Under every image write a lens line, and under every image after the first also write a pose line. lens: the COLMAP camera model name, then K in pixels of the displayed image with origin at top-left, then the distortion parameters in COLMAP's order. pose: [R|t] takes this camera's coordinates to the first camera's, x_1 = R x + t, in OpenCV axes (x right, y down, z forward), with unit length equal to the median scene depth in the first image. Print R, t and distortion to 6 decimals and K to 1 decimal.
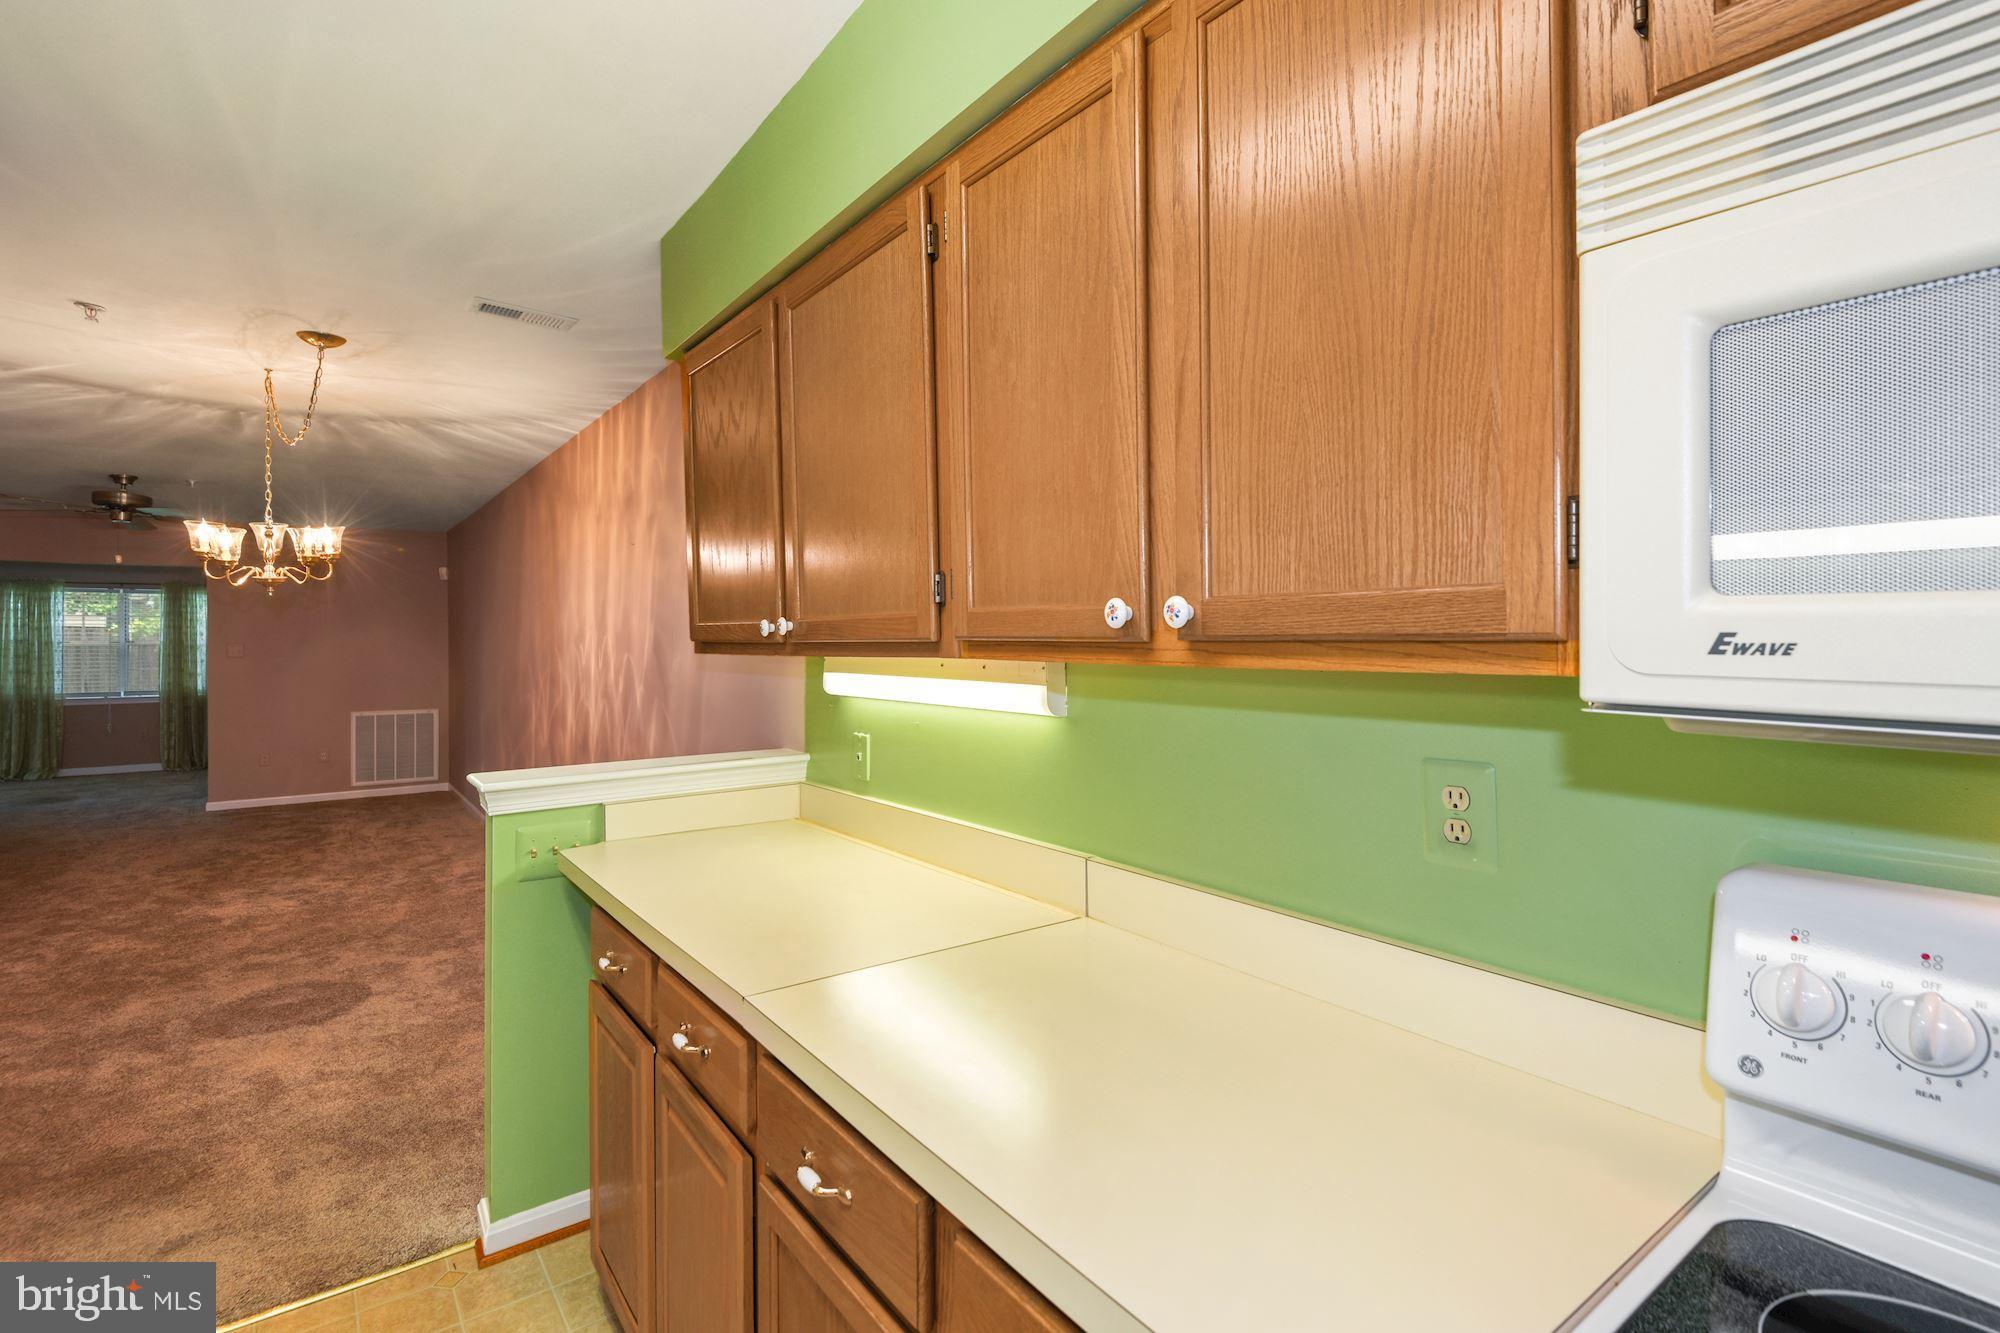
lens RADIAL K [[935.2, 0, 1033.4], [0, 935.2, 637.7], [0, 0, 1]] dist [0.000780, -0.006668]
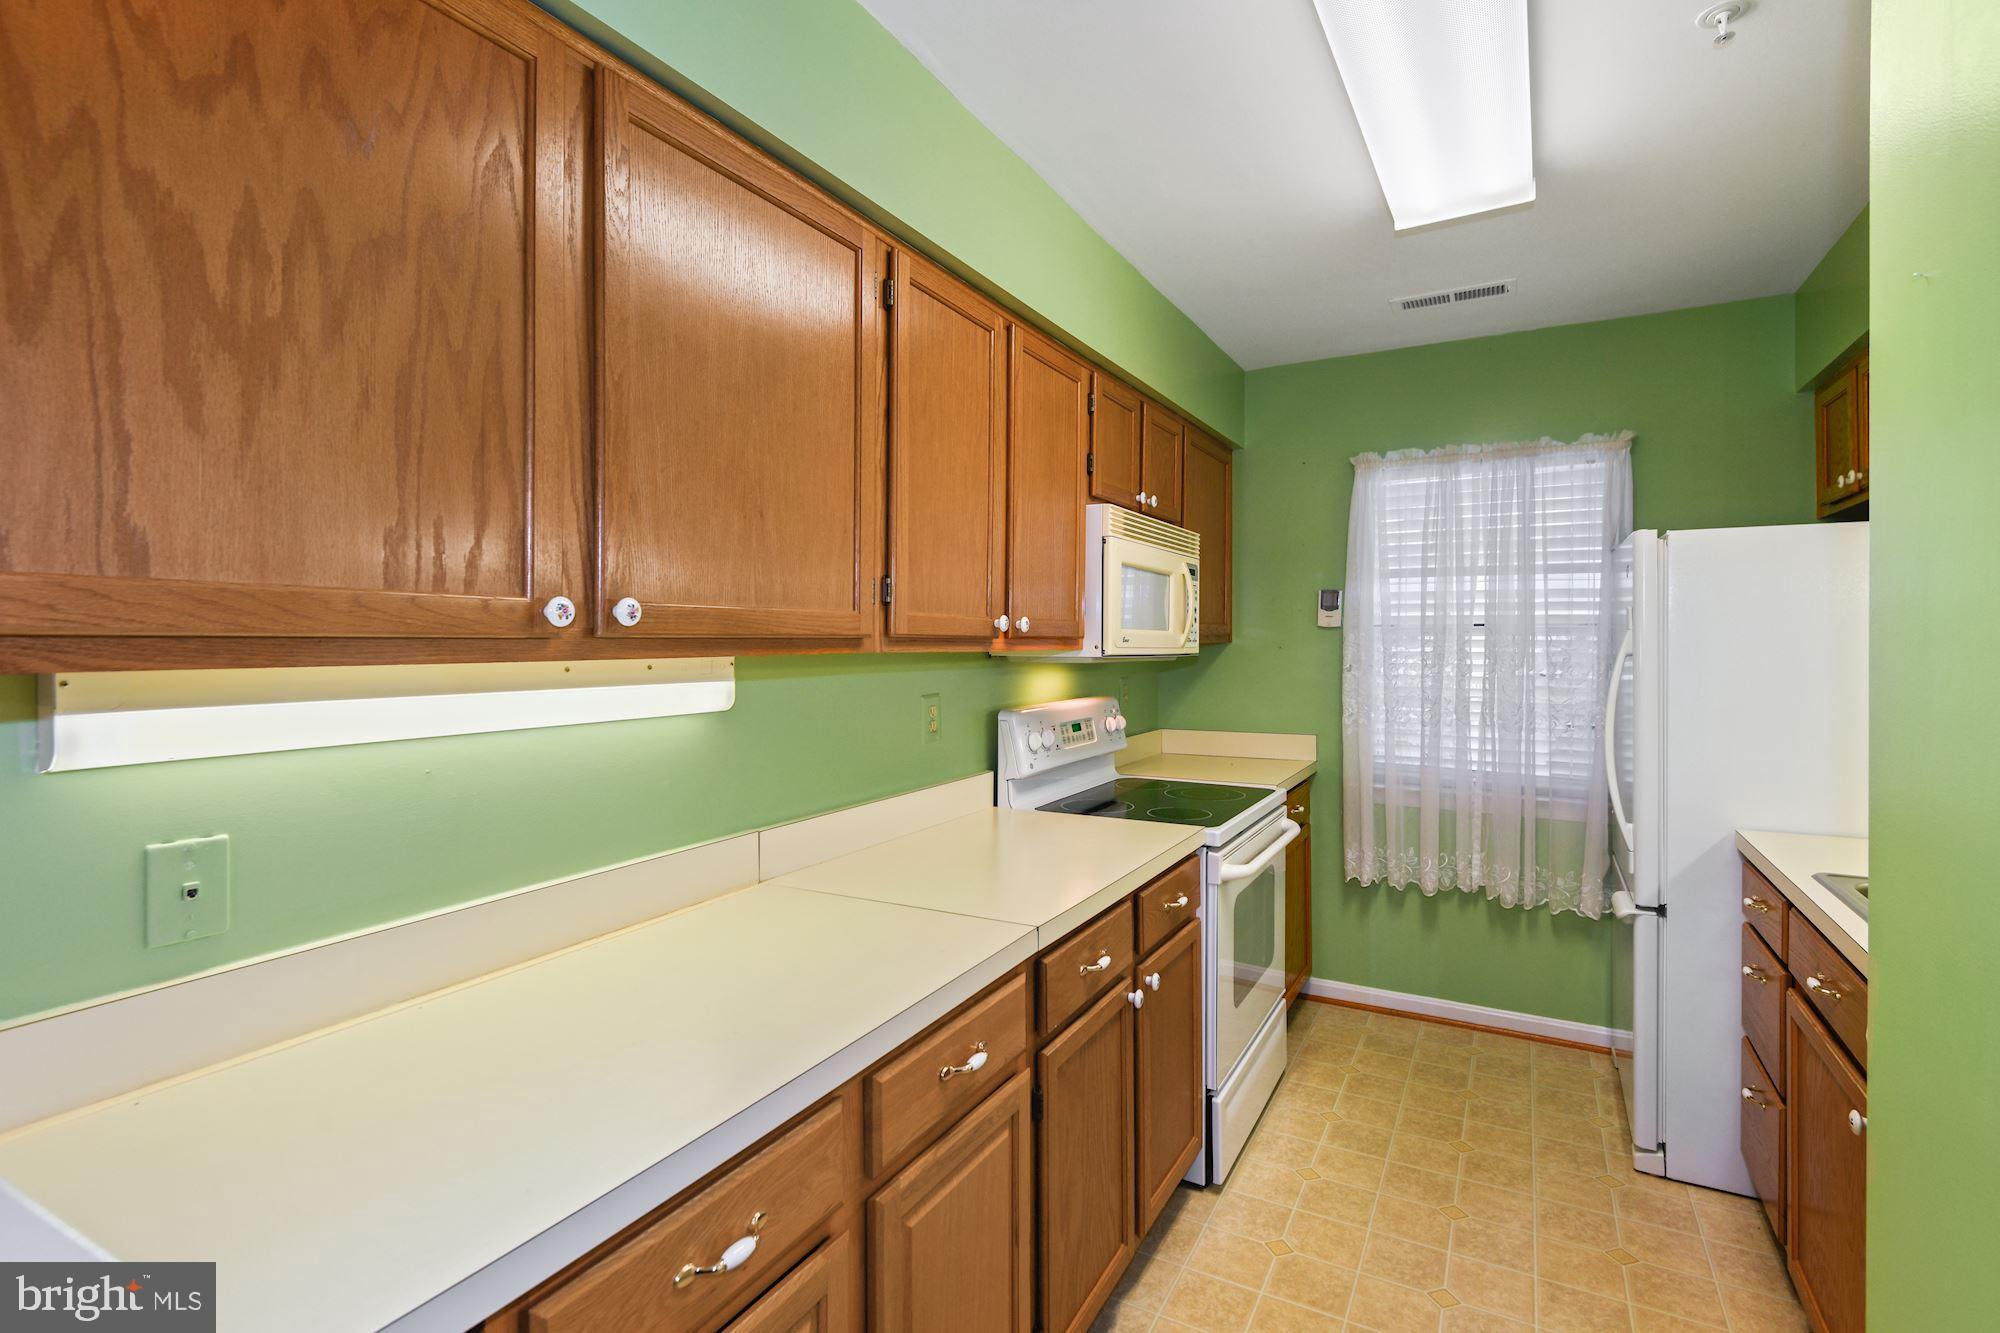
lens RADIAL K [[932.1, 0, 1010.3], [0, 932.1, 645.6], [0, 0, 1]] dist [0.038178, -0.025615]
pose [[-0.398073, -0.006945, 0.917327, -0.391233], [-0.001412, 0.999975, 0.006958, 0.001731], [-0.917353, 0.001474, -0.398073, 0.414456]]
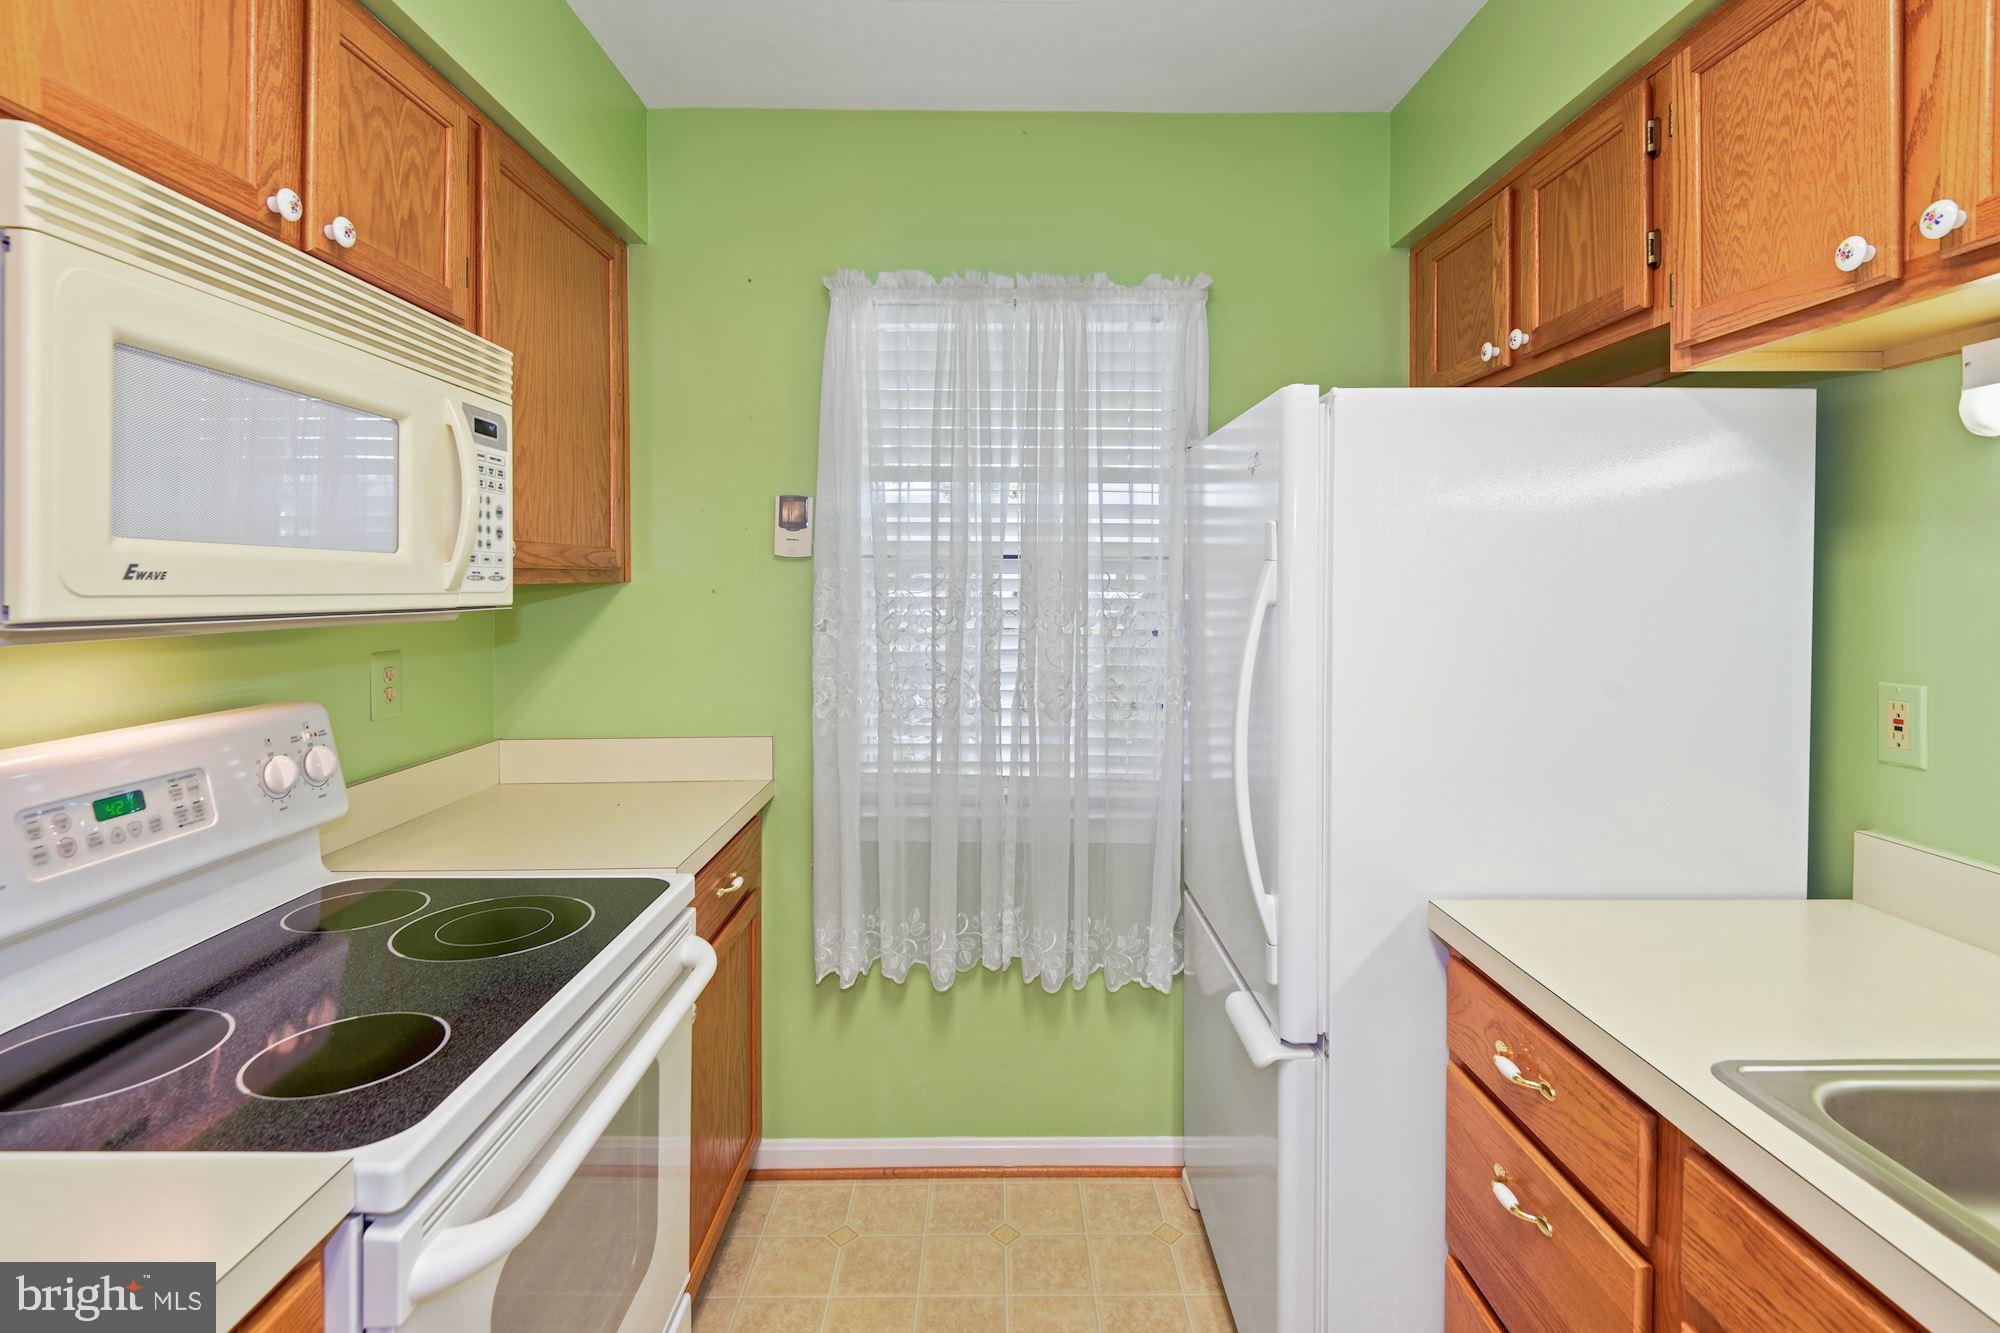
lens RADIAL K [[943.4, 0, 1007.2], [0, 943.4, 597.7], [0, 0, 1]] dist [0.056530, -0.026860]
pose [[-0.799660, -0.013216, 0.600307, -0.143877], [-0.004427, 0.999860, 0.016115, 0.003439], [-0.600437, 0.010229, -0.799607, 0.165955]]
